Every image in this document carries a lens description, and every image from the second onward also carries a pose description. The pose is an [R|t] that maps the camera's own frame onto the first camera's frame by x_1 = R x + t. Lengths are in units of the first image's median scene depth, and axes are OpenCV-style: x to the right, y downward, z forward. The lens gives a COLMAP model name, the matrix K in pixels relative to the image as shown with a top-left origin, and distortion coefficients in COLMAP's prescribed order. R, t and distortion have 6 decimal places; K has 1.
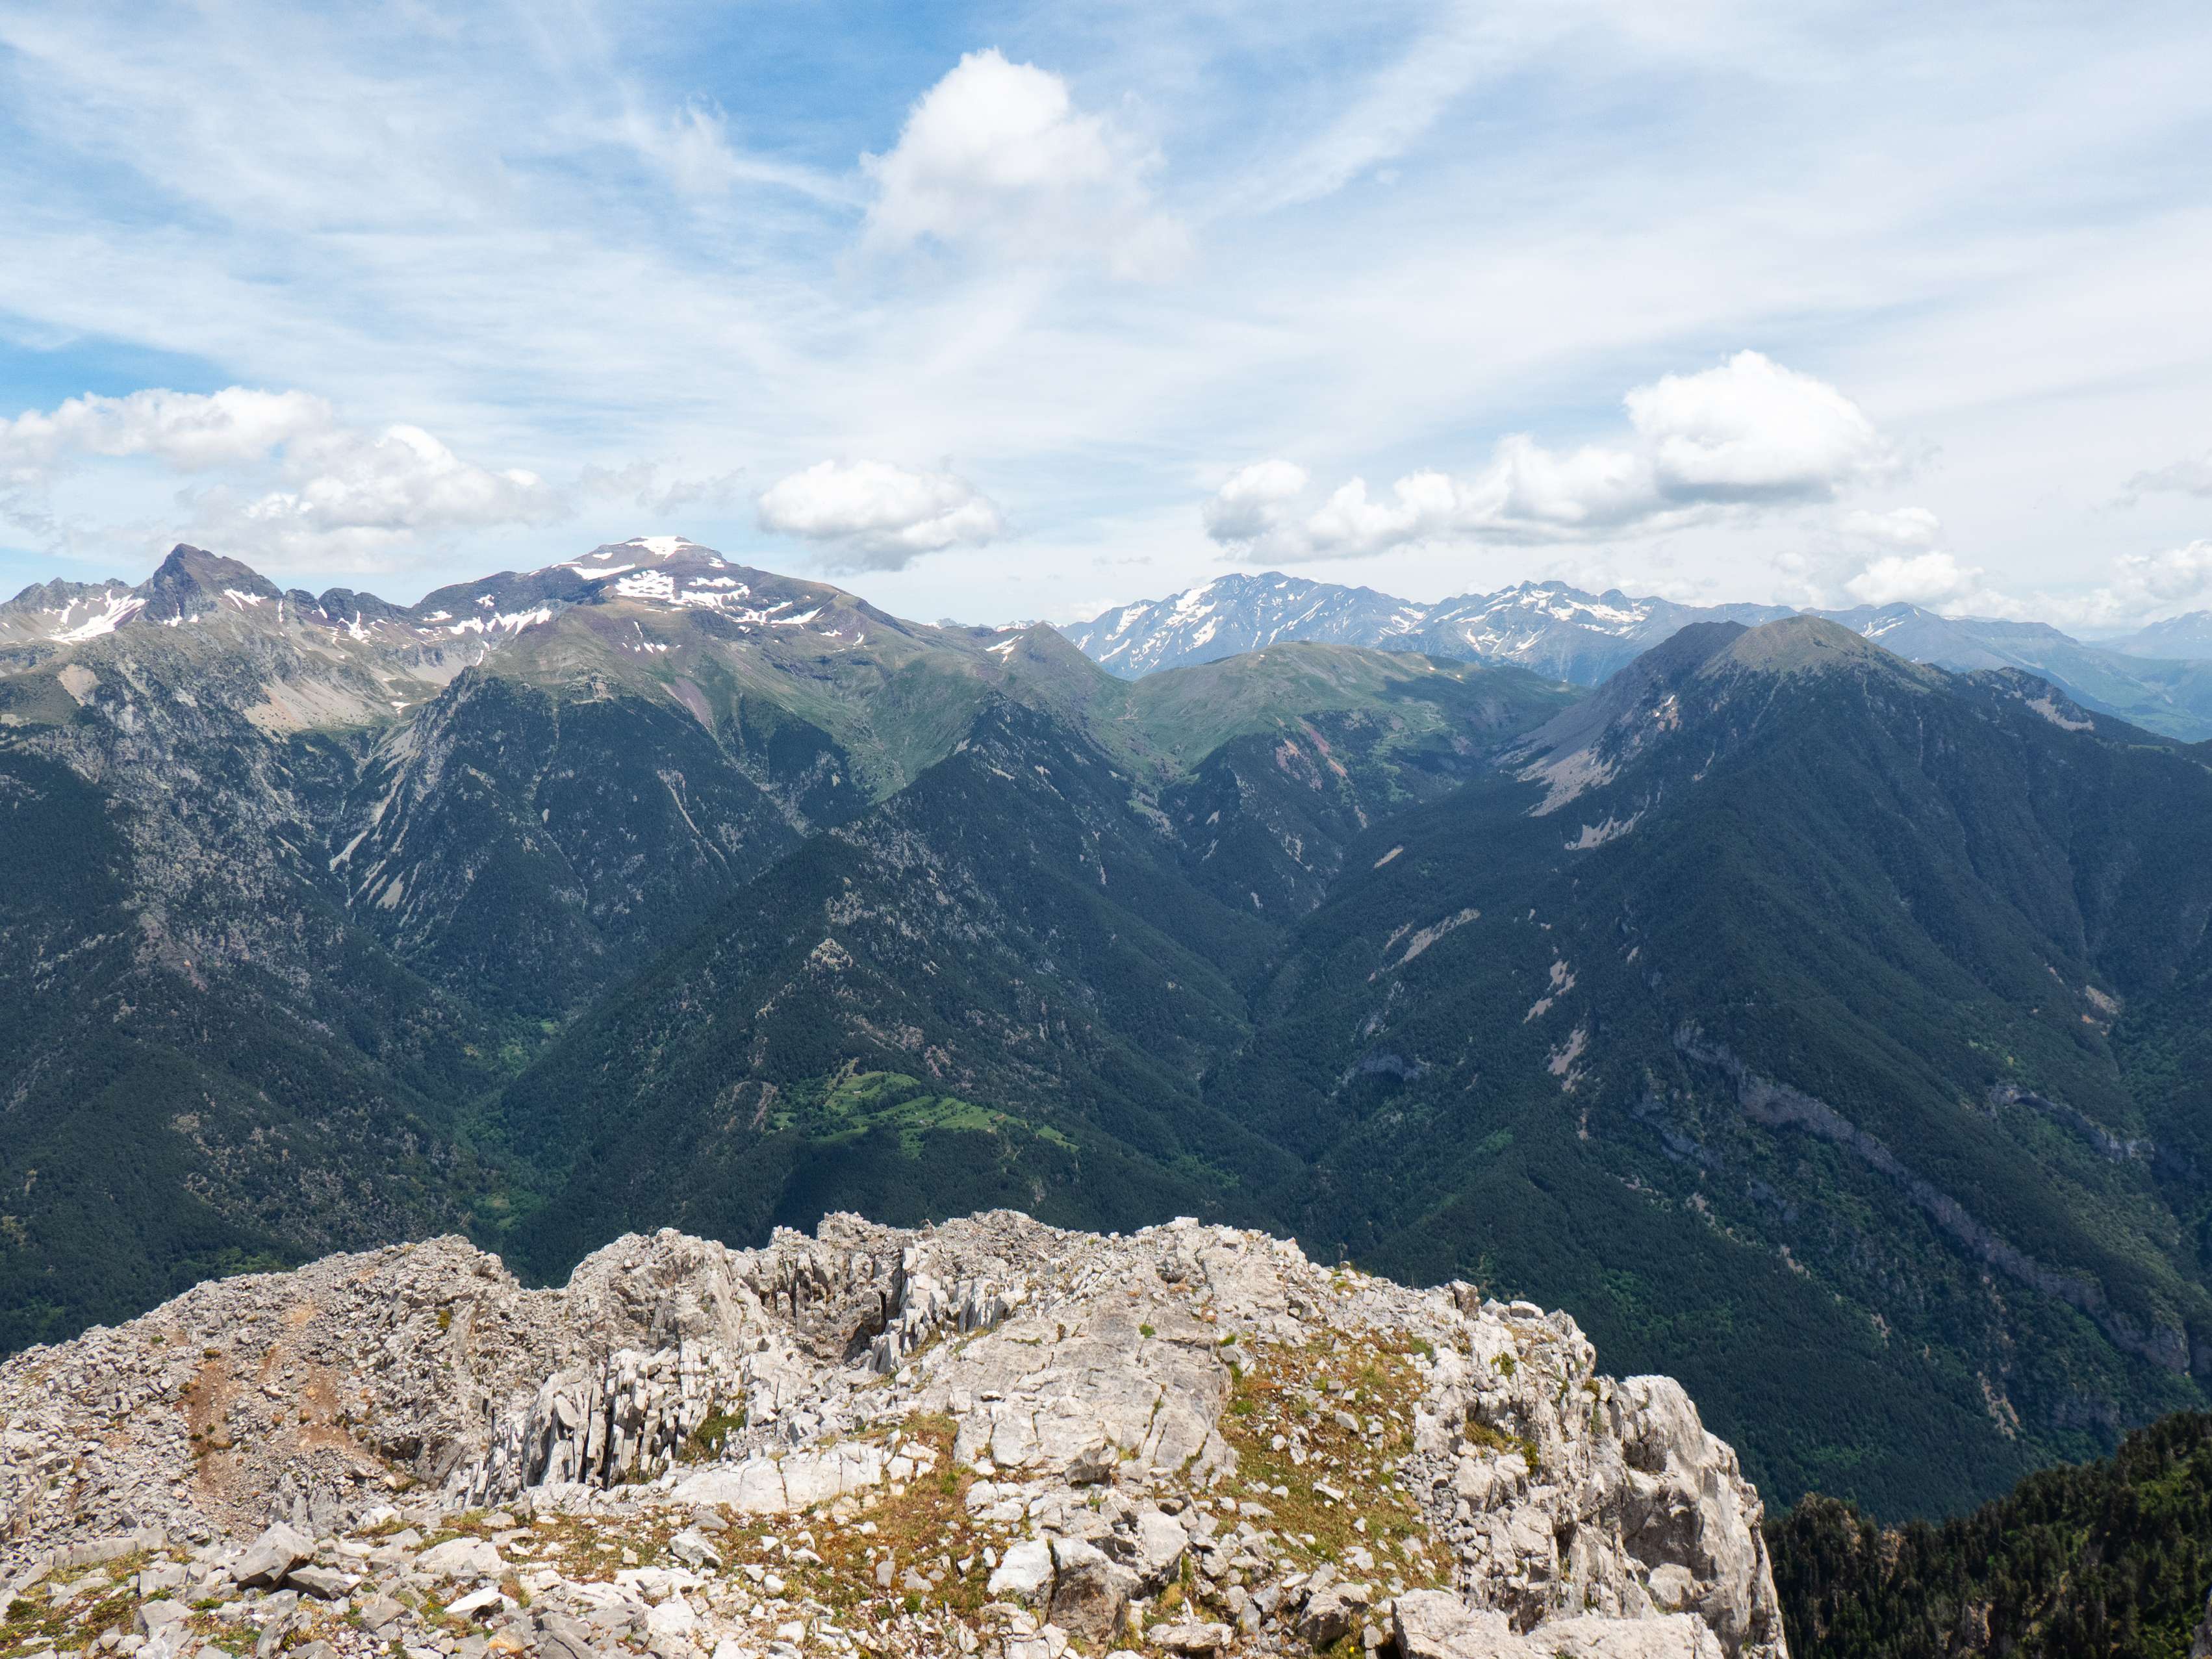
lens RADIAL K [[1735.0, 0, 1120.1], [0, 1735.0, 824.5], [0, 0, 1]] dist [-0.005874, 0.012847]
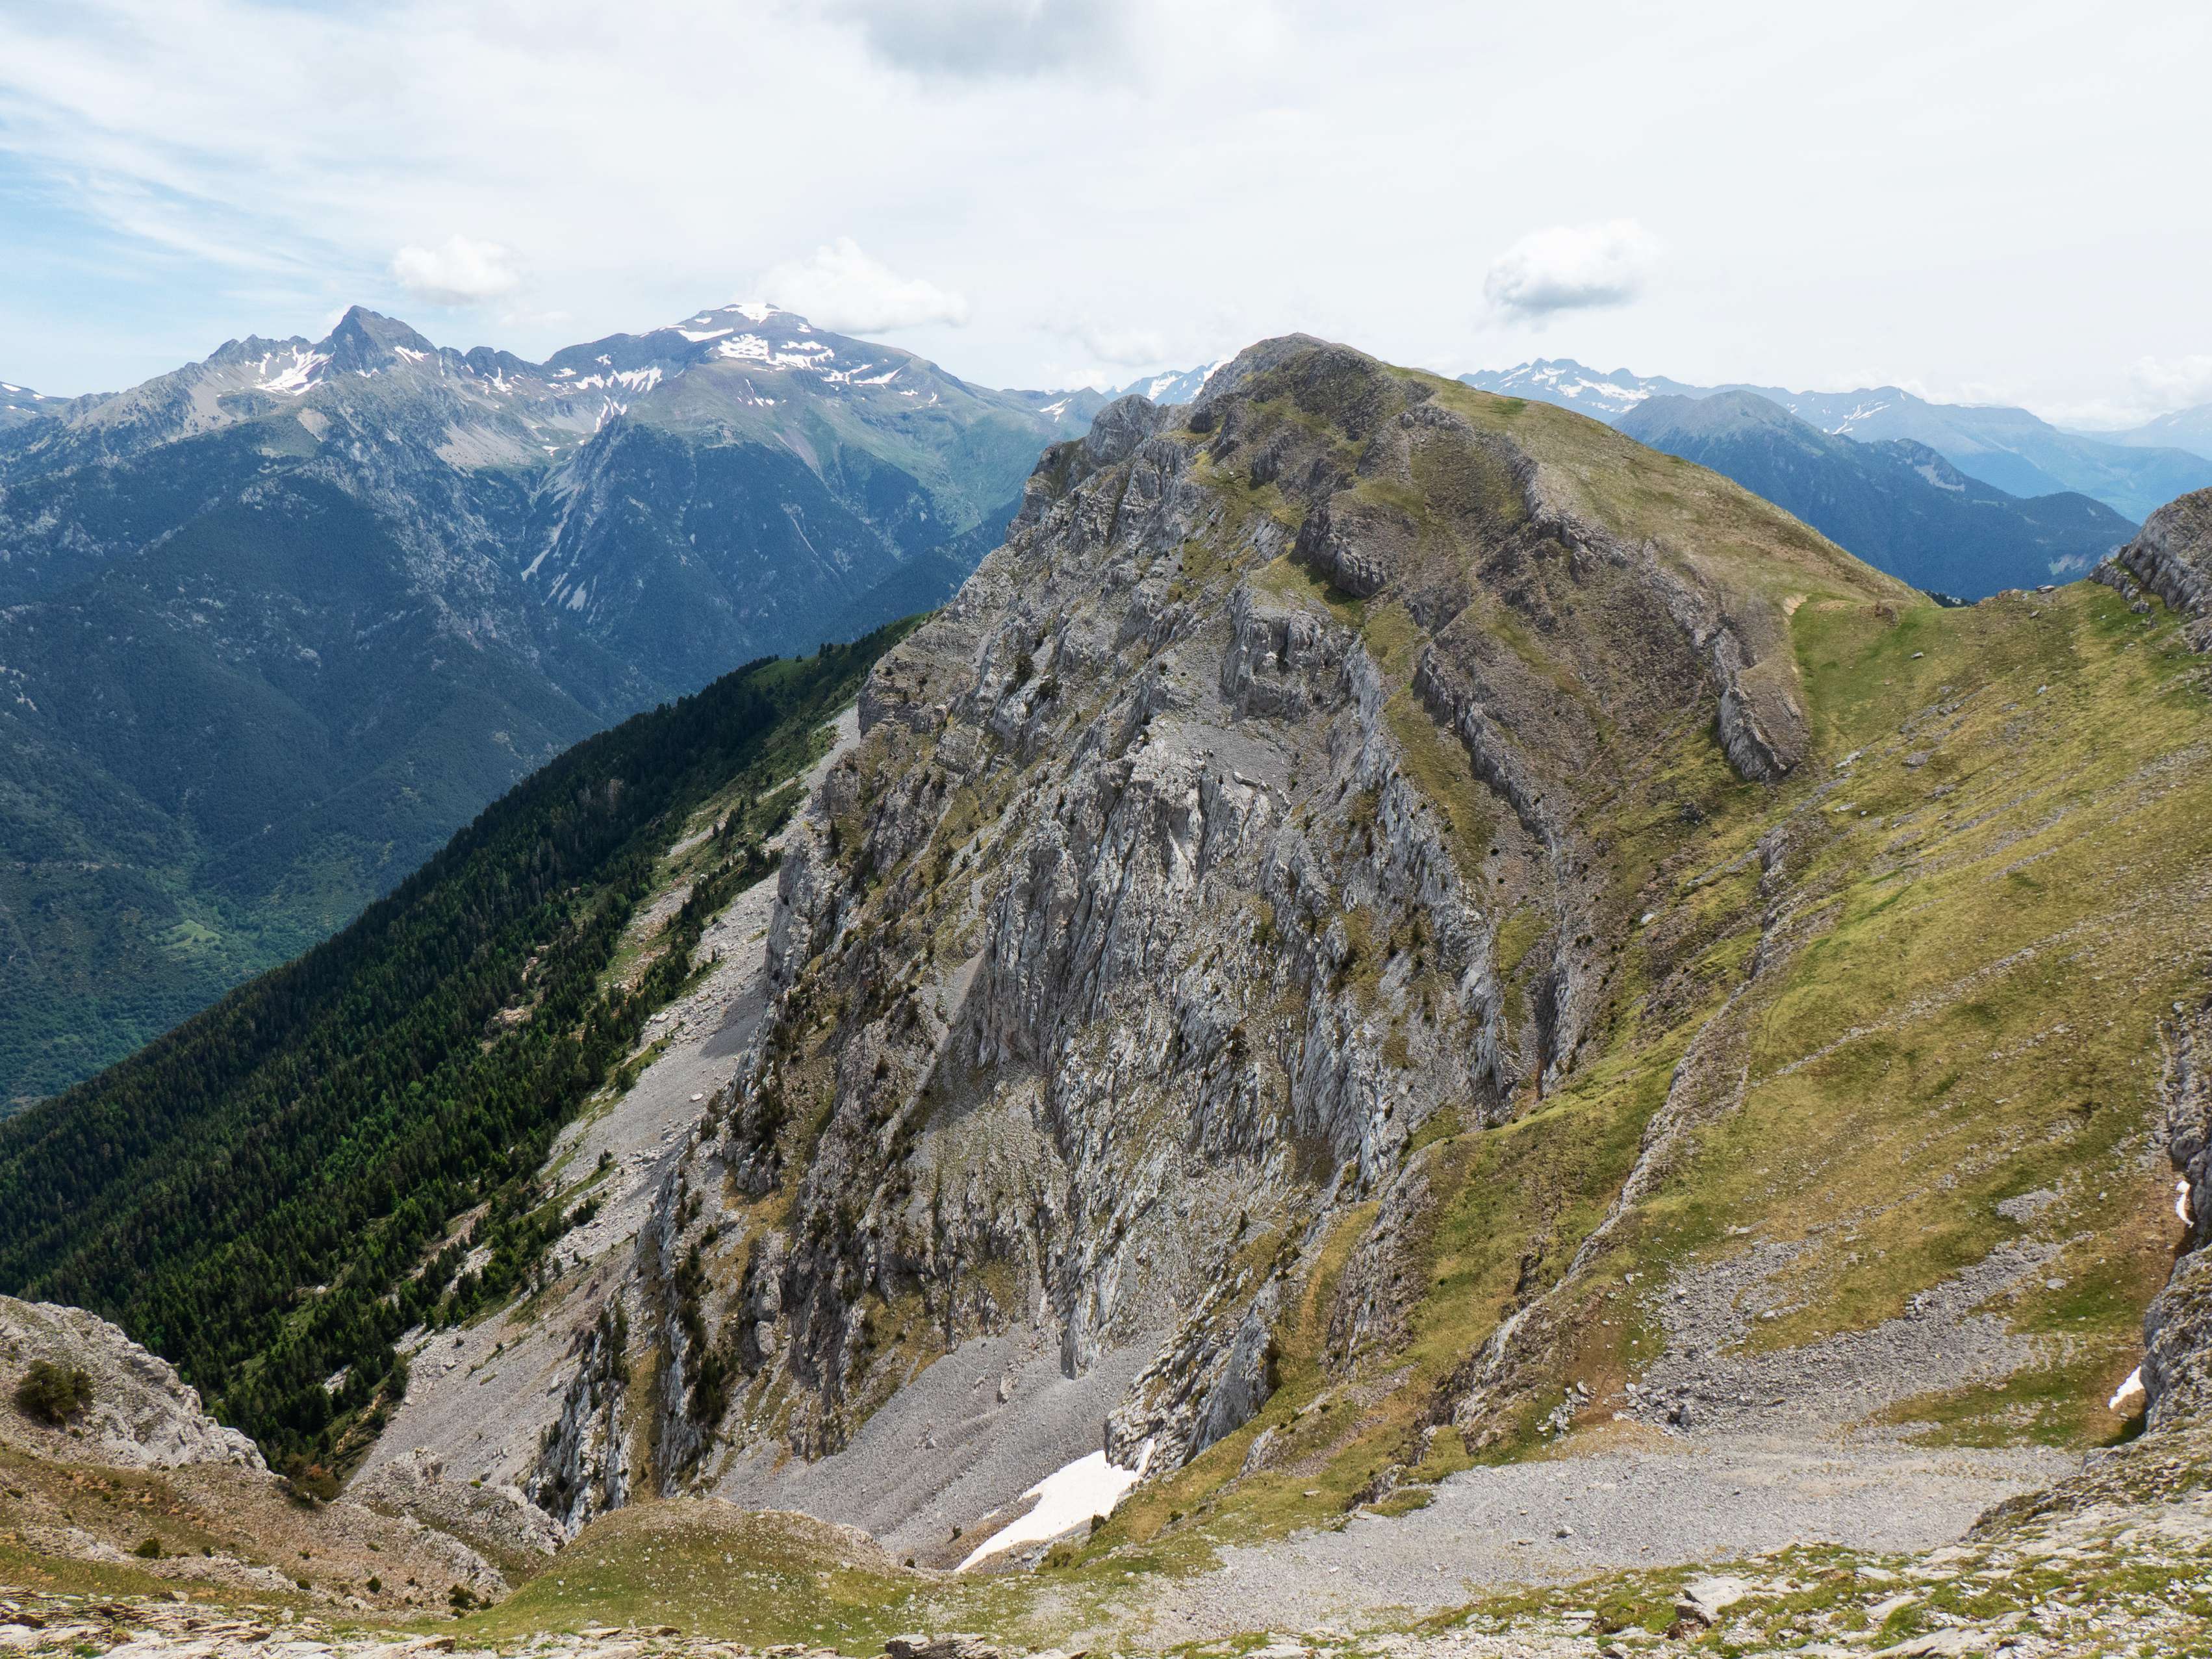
lens RADIAL K [[1664.5, 0, 1112.9], [0, 1664.5, 834.3], [0, 0, 1]] dist [-0.029121, 0.013749]
pose [[0.999675, 0.020939, -0.014513, -0.009518], [-0.018650, 0.989541, 0.143041, 0.019088], [0.017356, -0.142724, 0.989610, -0.125685]]
